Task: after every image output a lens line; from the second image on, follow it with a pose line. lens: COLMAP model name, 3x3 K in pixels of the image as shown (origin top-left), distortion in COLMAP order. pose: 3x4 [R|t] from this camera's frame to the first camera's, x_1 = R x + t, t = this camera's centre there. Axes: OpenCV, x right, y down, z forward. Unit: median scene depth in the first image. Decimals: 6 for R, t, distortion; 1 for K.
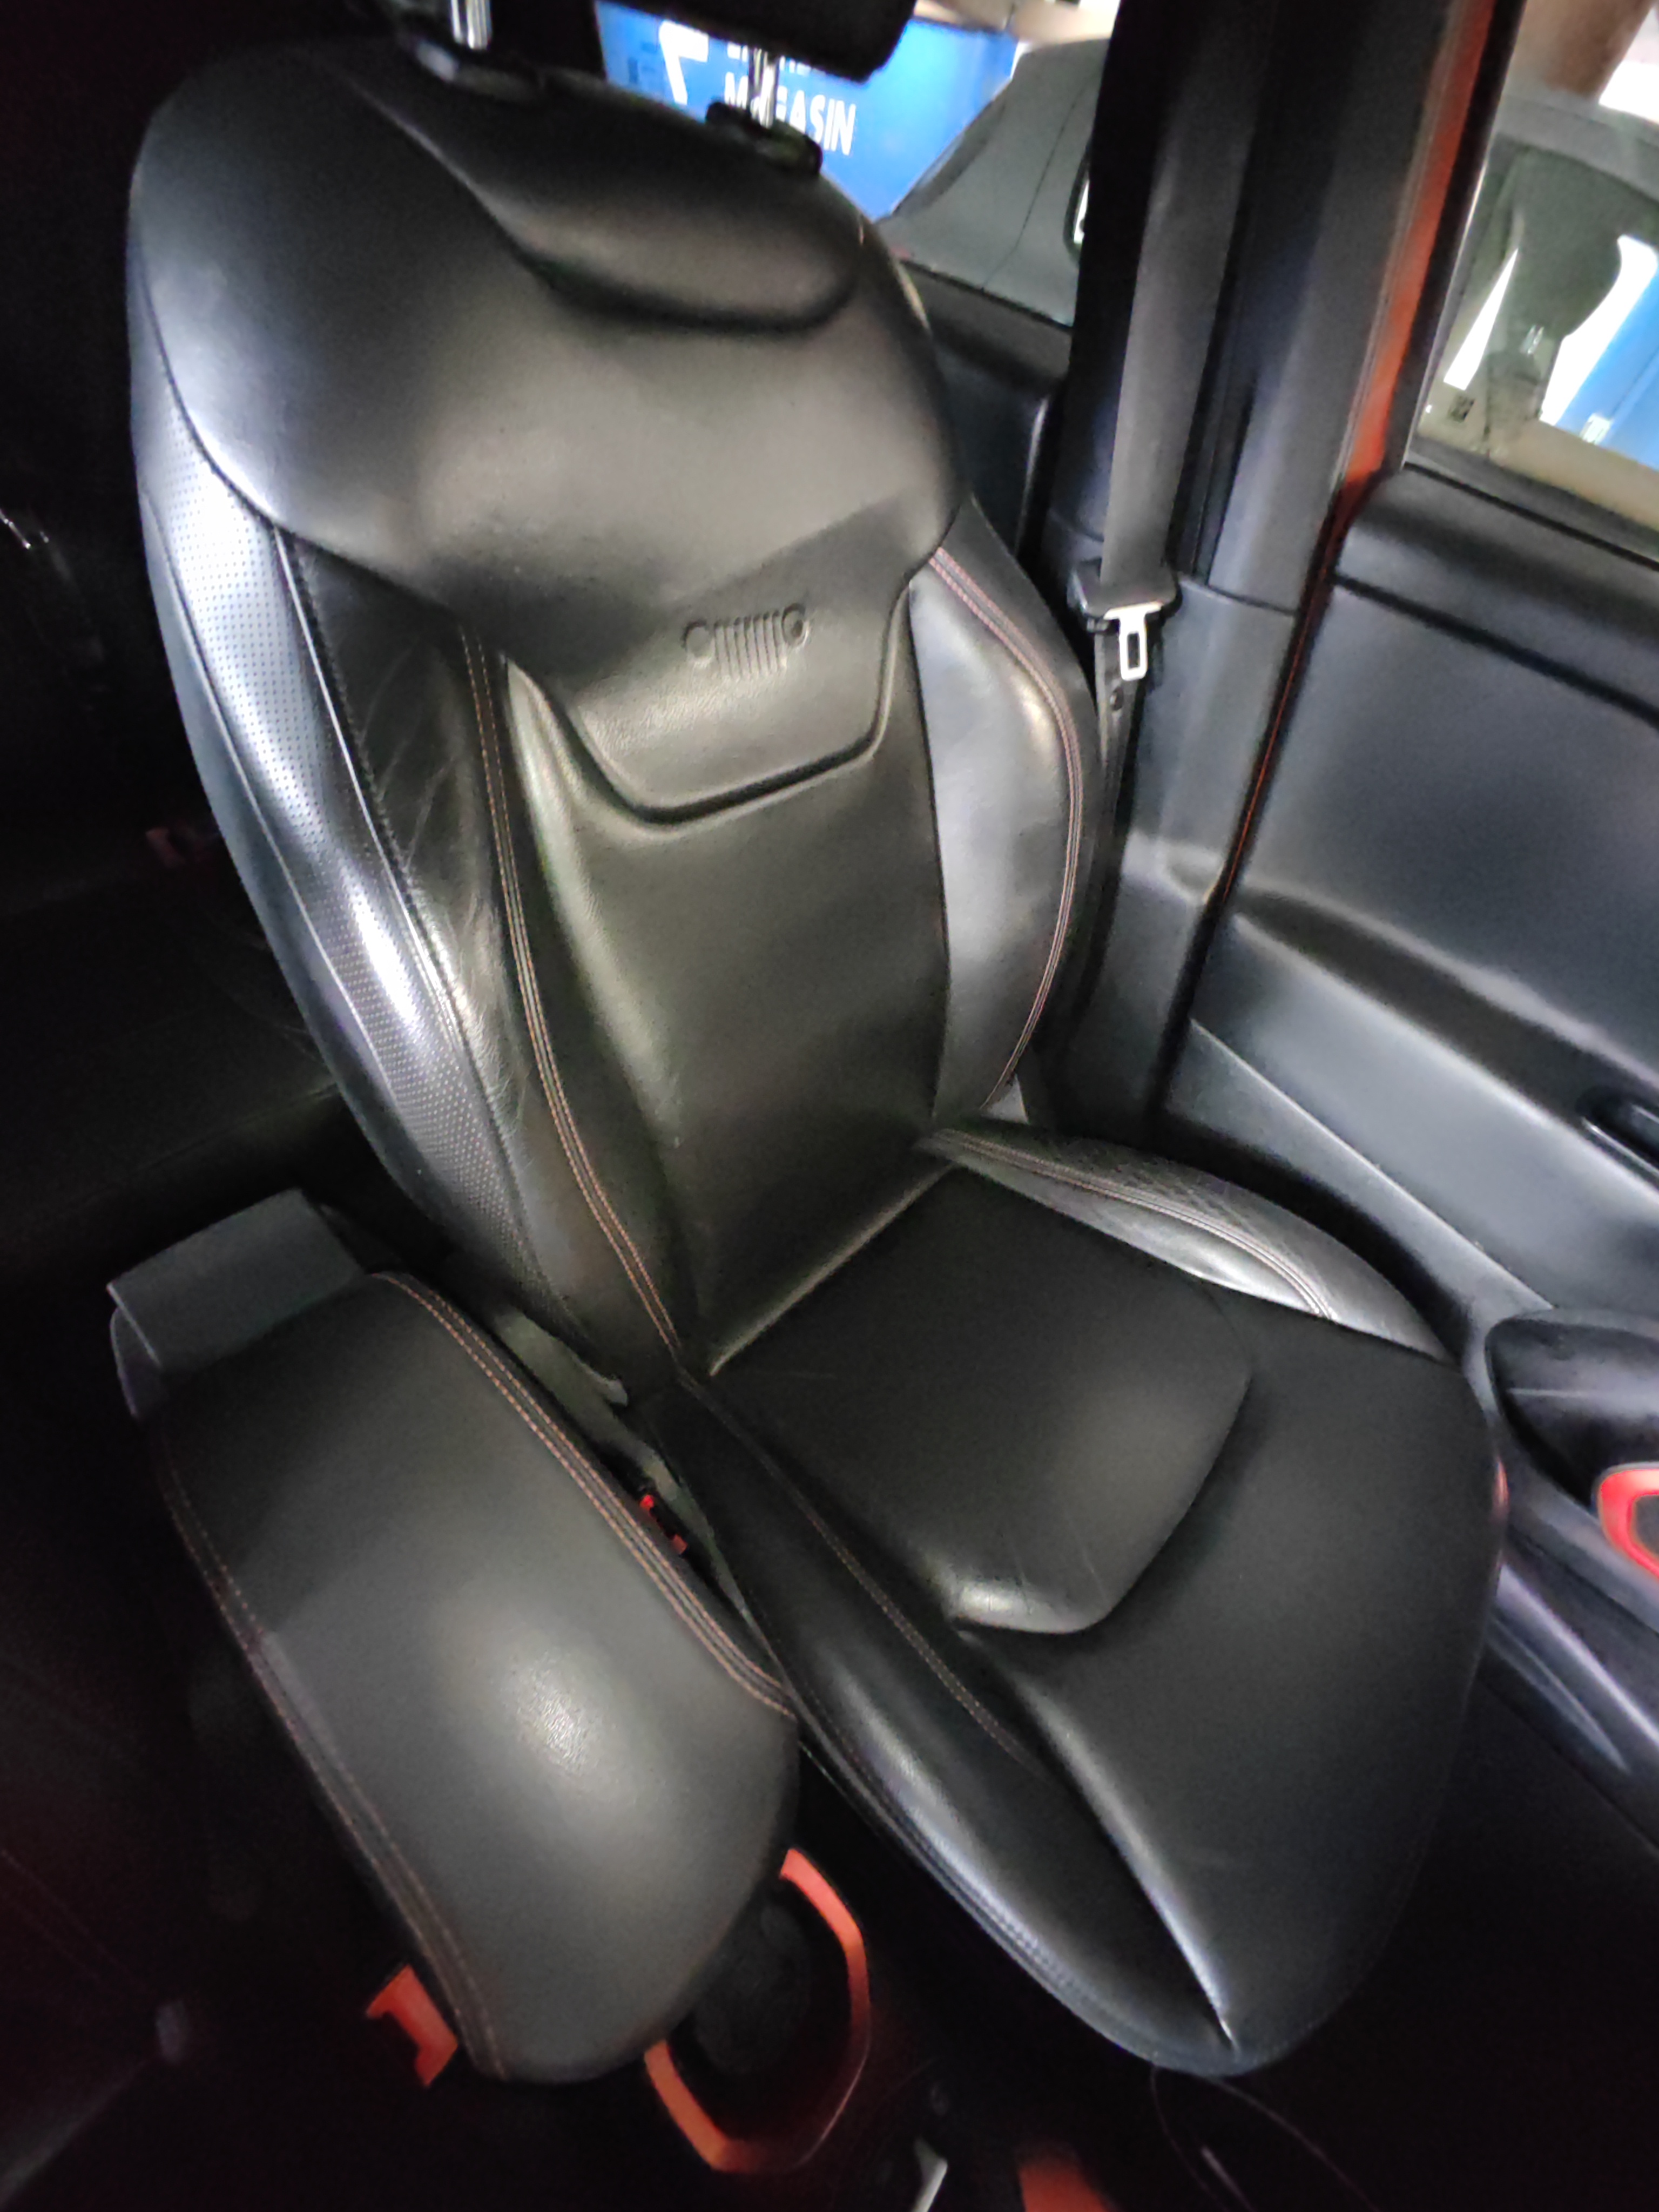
lens RADIAL K [[849.1, 0, 829.5], [0, 849.1, 1106.0], [0, 0, 1]] dist [-0.001678, -0.001753]
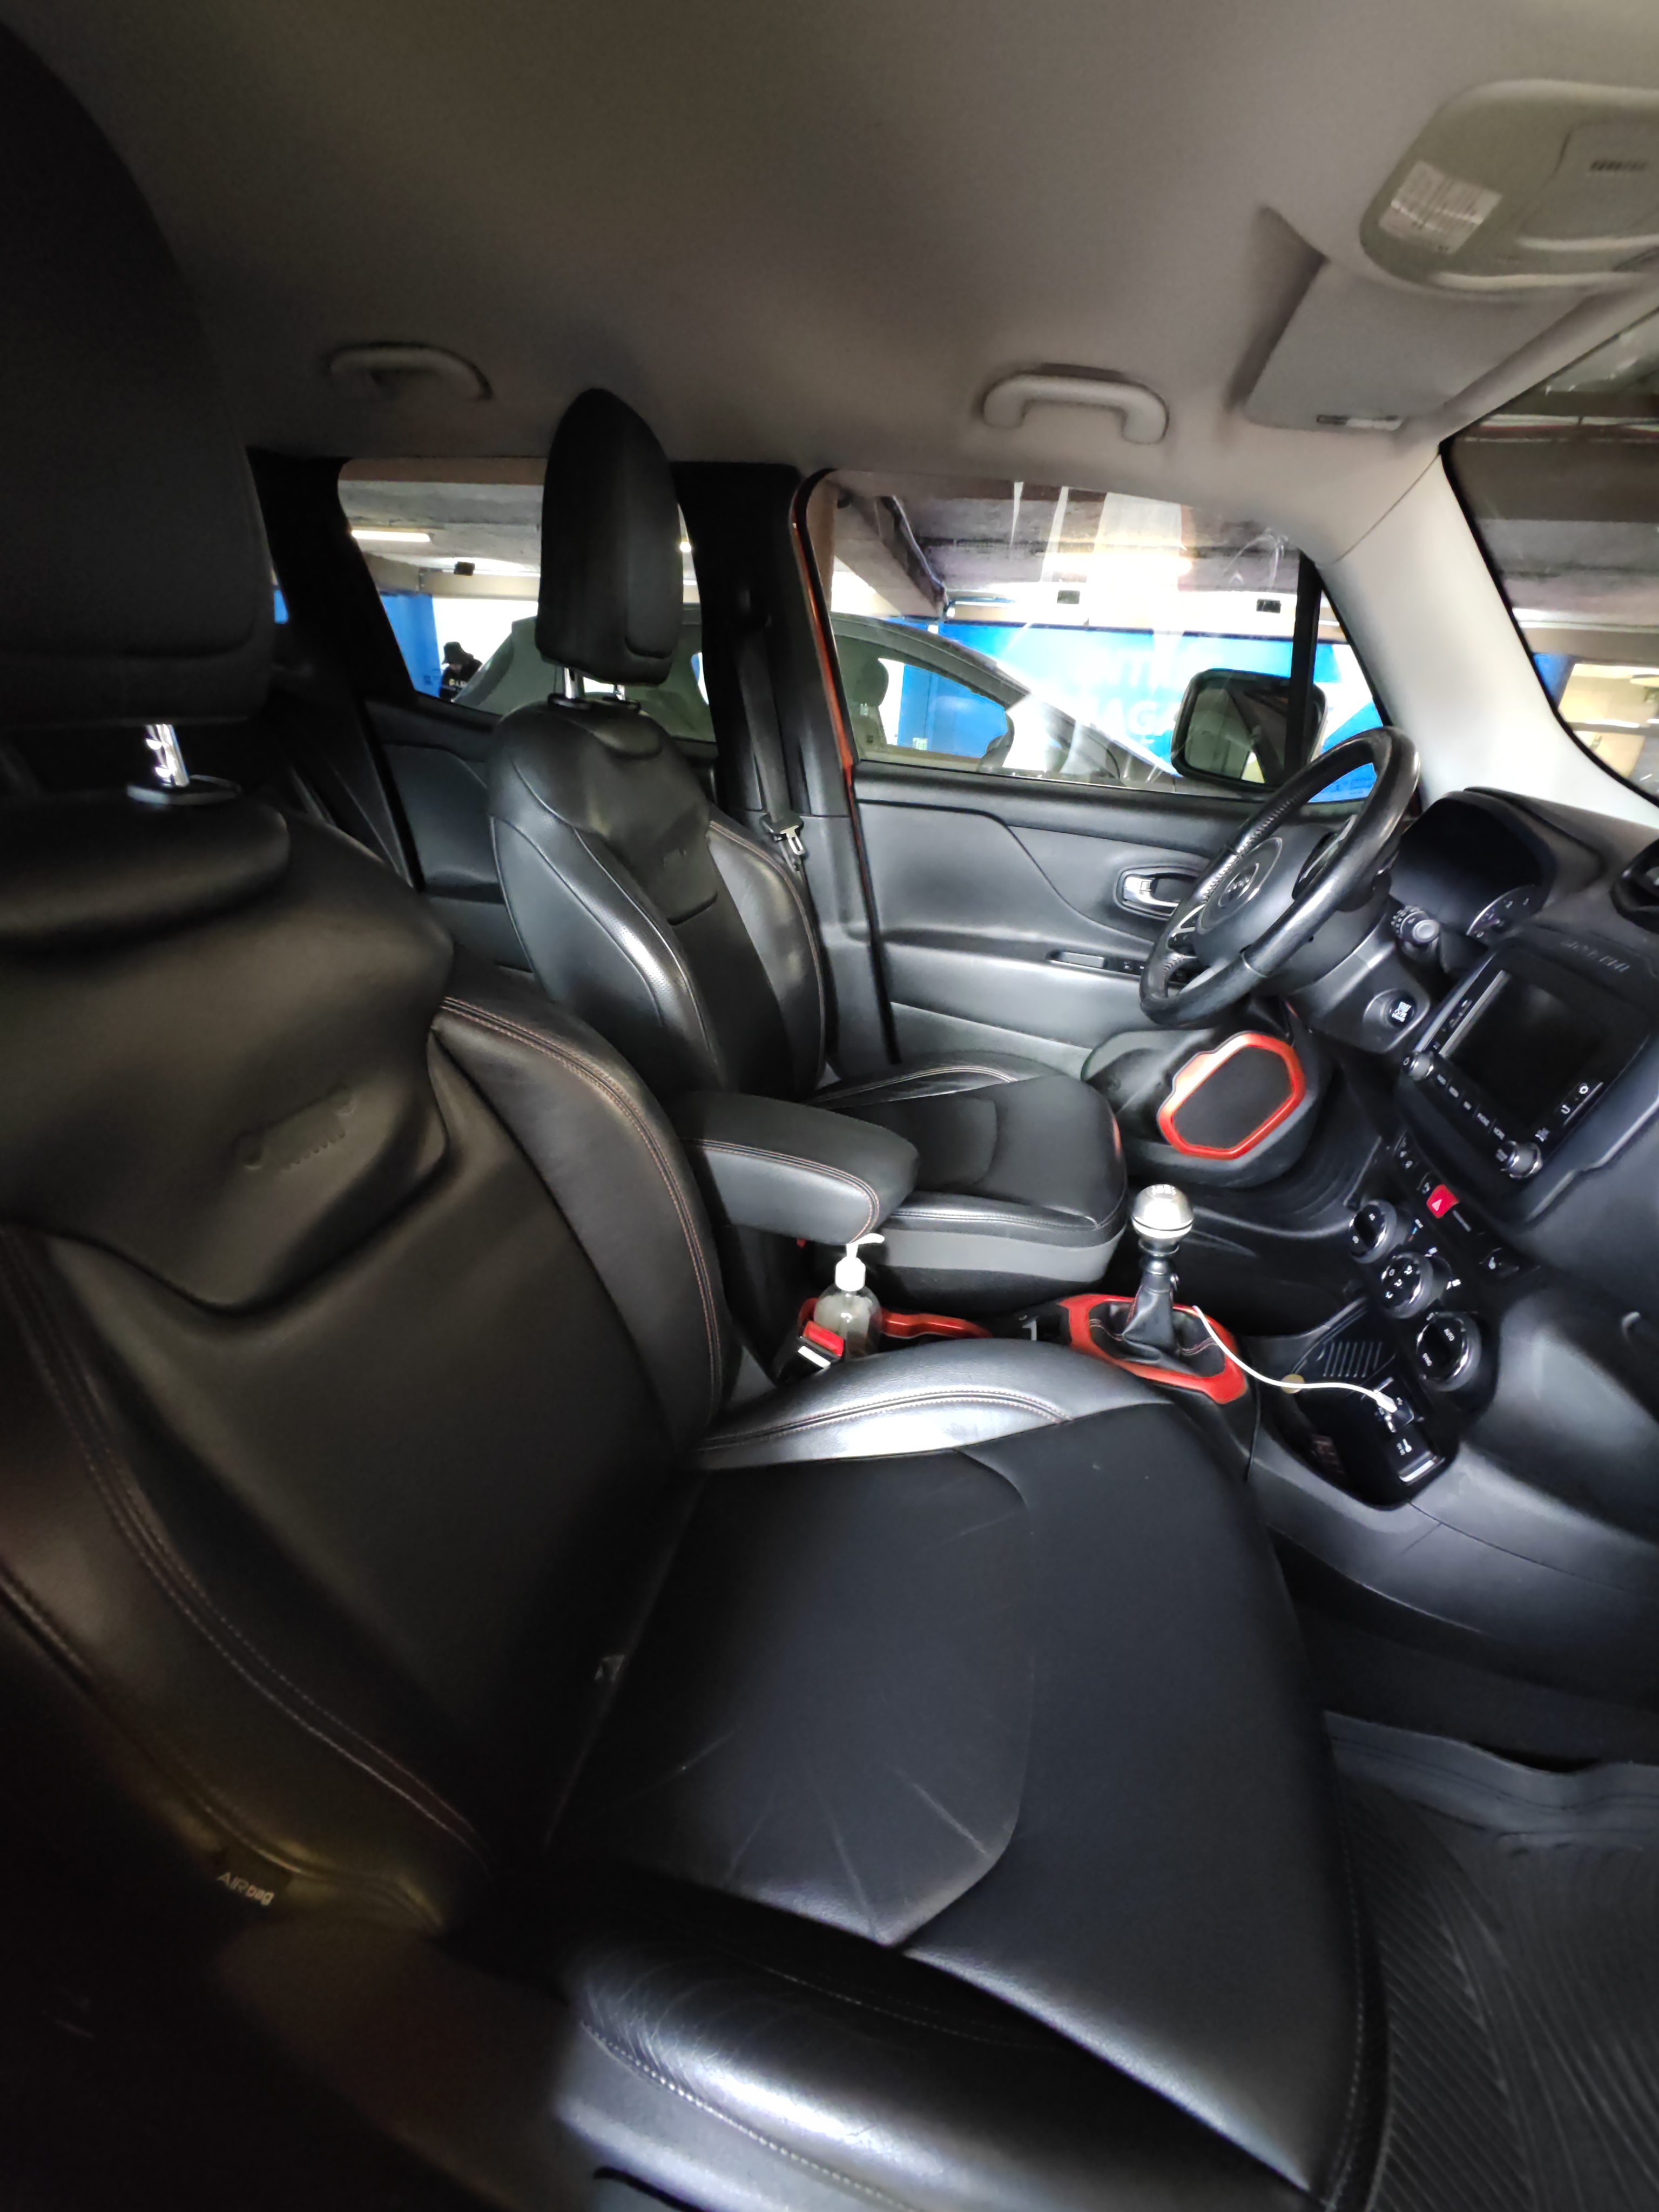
lens RADIAL K [[849.1, 0, 829.5], [0, 849.1, 1106.0], [0, 0, 1]] dist [-0.001678, -0.001753]
pose [[0.854700, -0.332027, 0.399056, -0.631806], [0.446633, 0.862126, -0.239286, 0.586669], [-0.264587, 0.382749, 0.885154, -0.693591]]
